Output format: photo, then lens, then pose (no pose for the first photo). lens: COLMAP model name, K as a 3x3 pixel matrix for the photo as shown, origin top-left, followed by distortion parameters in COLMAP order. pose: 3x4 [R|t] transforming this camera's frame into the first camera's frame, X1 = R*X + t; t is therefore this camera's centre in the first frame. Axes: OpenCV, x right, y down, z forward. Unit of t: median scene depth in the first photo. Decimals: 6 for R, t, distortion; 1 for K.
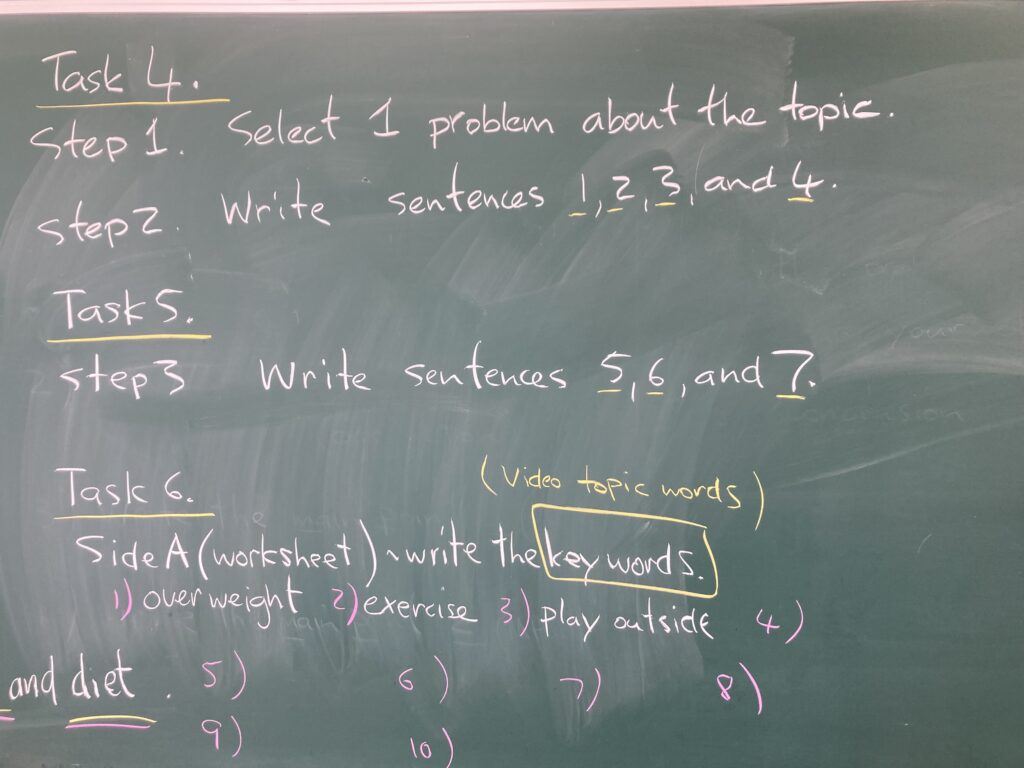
lens RADIAL K [[834.4, 0, 508.0], [0, 834.4, 387.9], [0, 0, 1]] dist [0.003103, -0.006816]
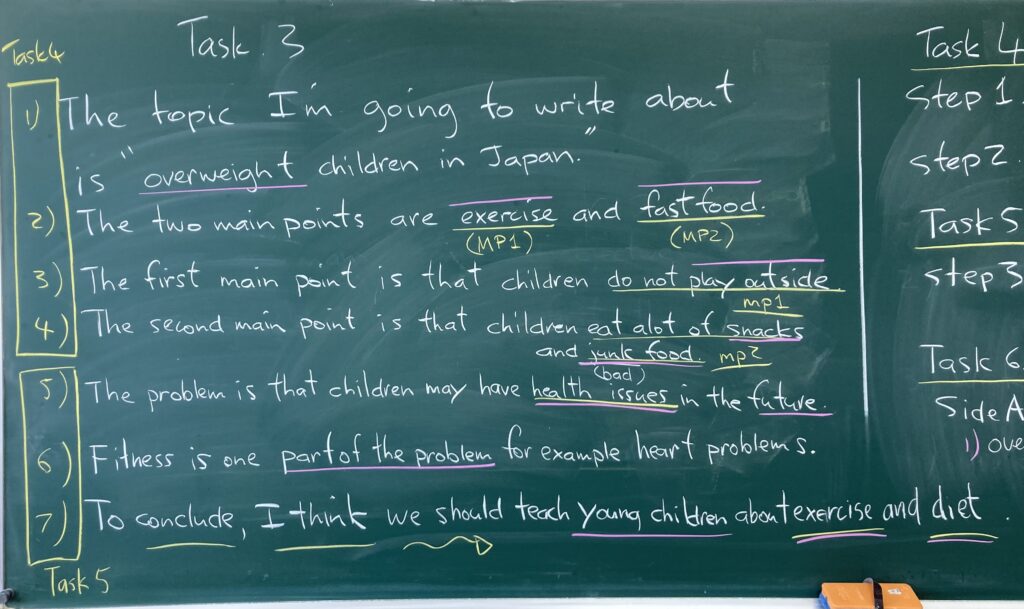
lens RADIAL K [[840.0, 0, 512.6], [0, 840.0, 304.5], [0, 0, 1]] dist [-0.008861, -0.009940]
pose [[0.997582, -0.006352, -0.069208, -1.091199], [0.007016, 0.999932, 0.009349, 0.015881], [0.069144, -0.009811, 0.997558, -0.358190]]
